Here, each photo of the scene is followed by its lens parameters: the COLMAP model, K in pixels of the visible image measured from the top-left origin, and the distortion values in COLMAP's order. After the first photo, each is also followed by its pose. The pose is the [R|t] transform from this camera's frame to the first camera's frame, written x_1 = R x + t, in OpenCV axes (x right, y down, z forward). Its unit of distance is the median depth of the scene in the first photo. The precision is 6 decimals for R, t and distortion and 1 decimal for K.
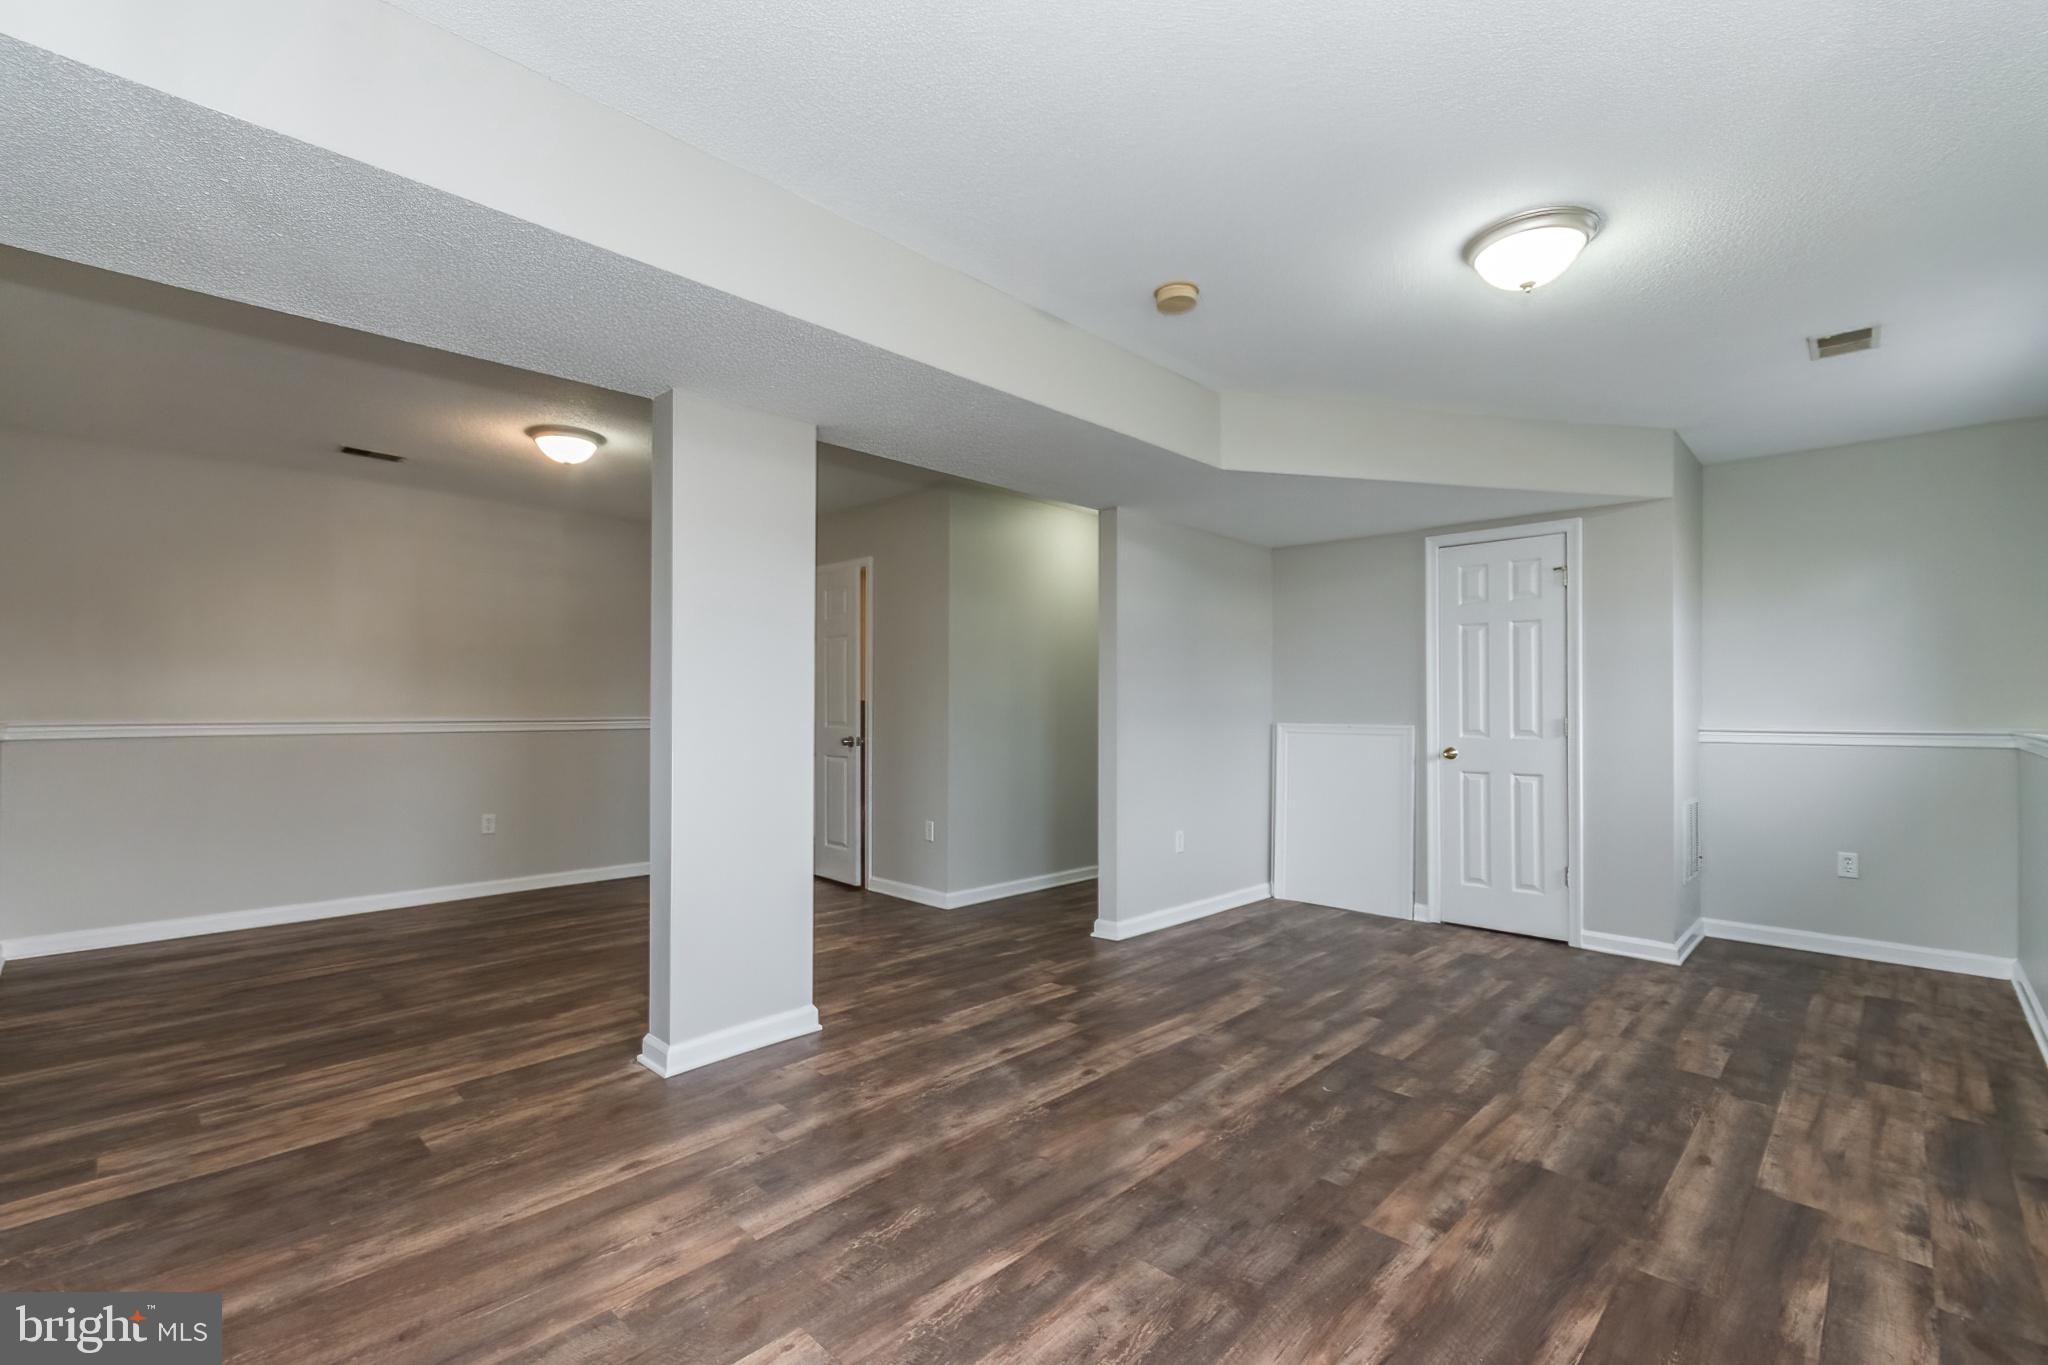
lens RADIAL K [[895.4, 0, 1018.8], [0, 895.4, 691.3], [0, 0, 1]] dist [0.000018, 0.000322]
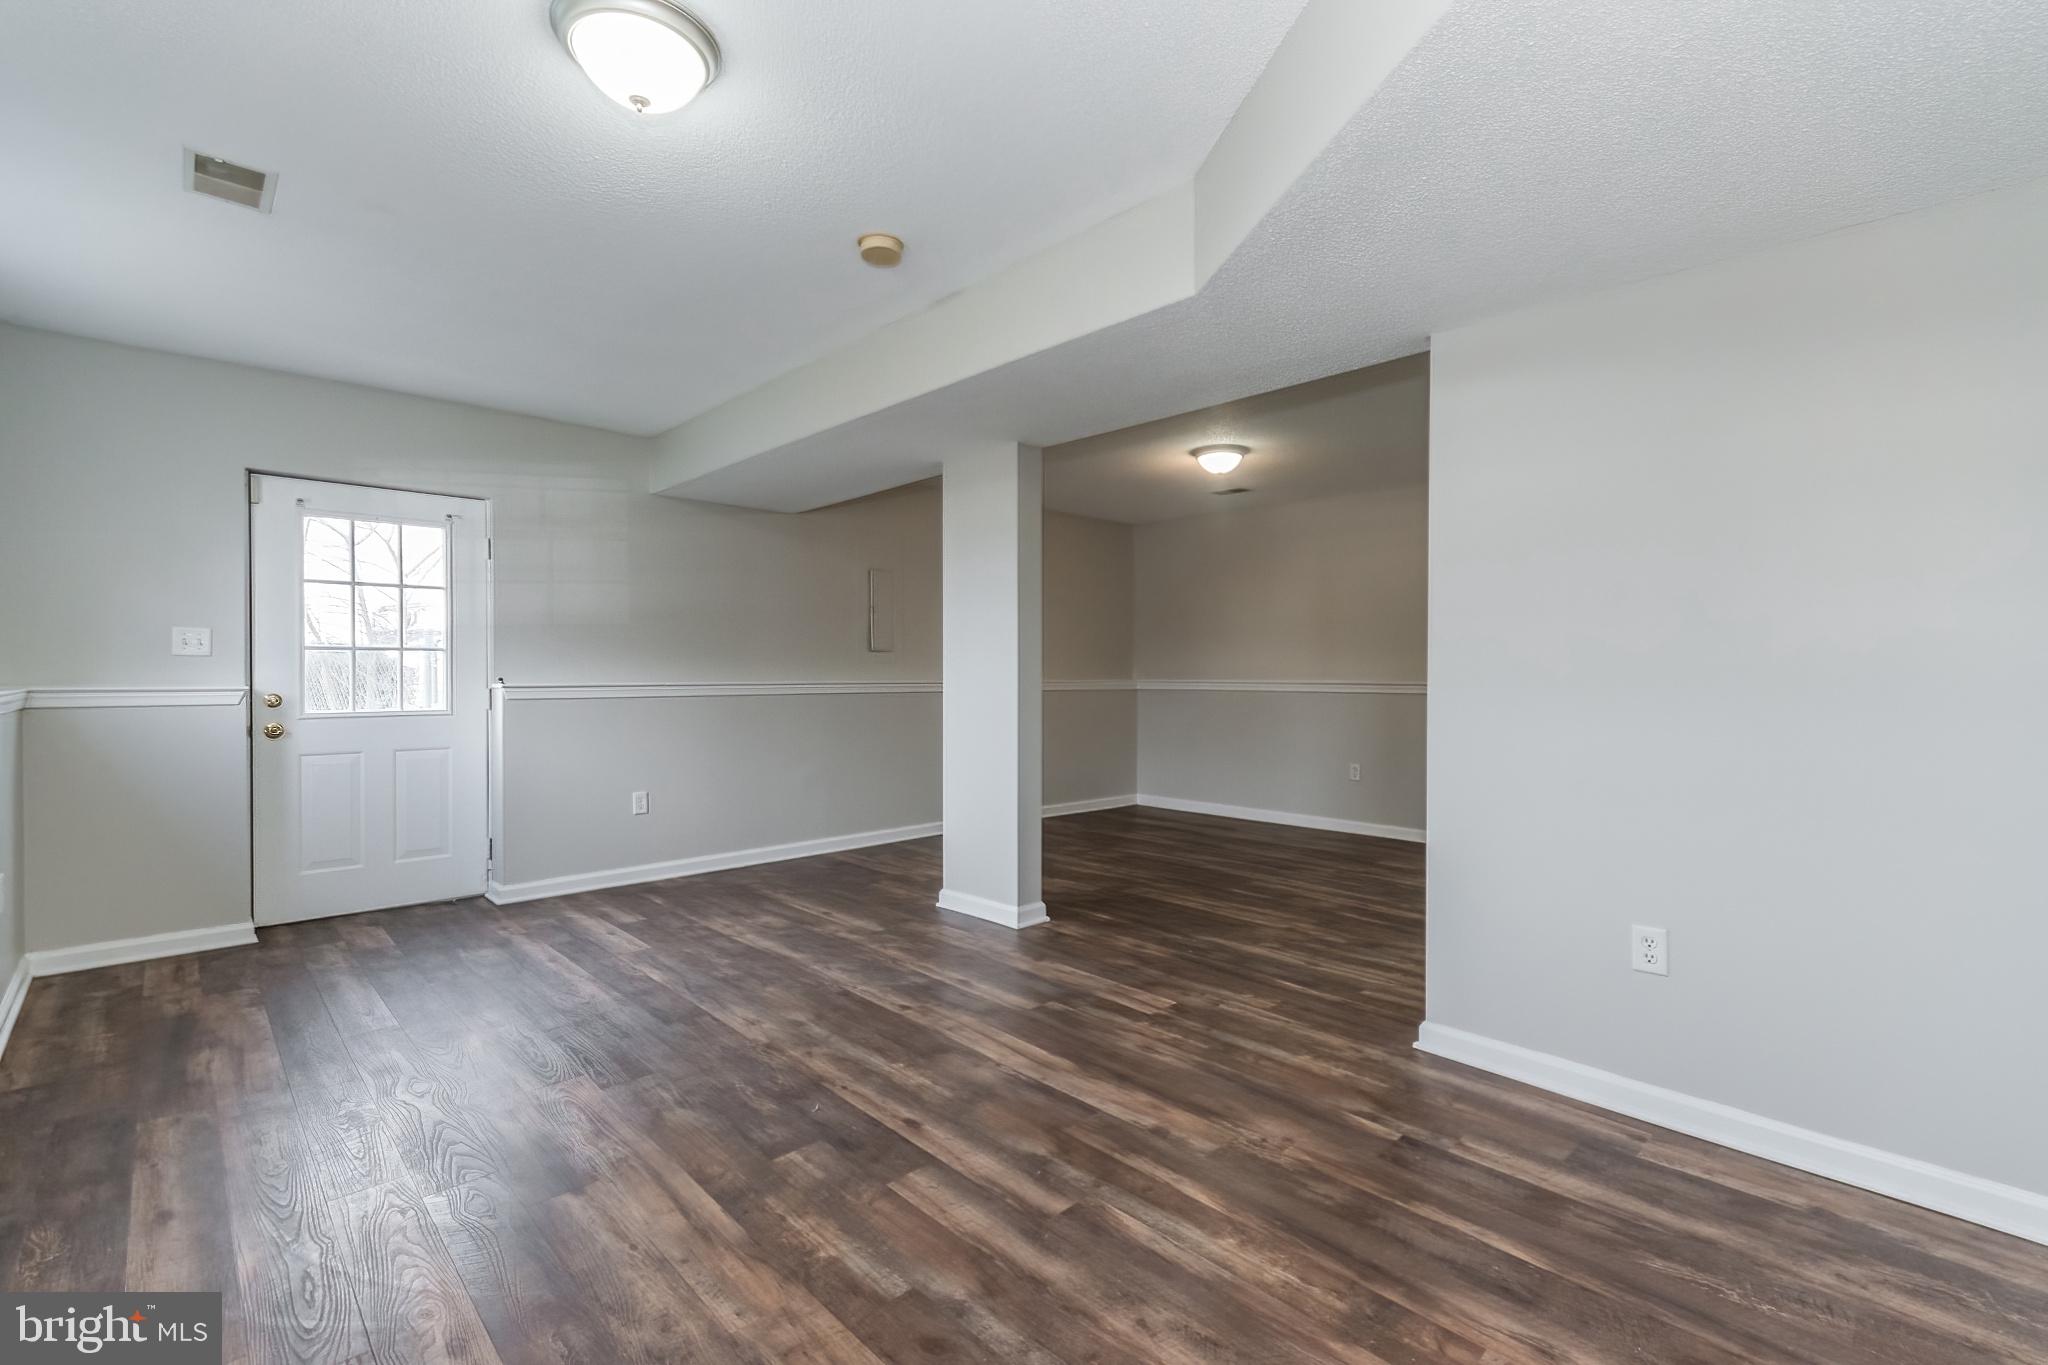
lens RADIAL K [[895.4, 0, 1018.8], [0, 895.4, 691.3], [0, 0, 1]] dist [0.000018, 0.000322]
pose [[-0.031829, 0.019563, -0.999302, 1.063811], [0.016202, 0.999687, 0.019054, 0.024352], [0.999362, -0.015585, -0.032136, 1.093557]]
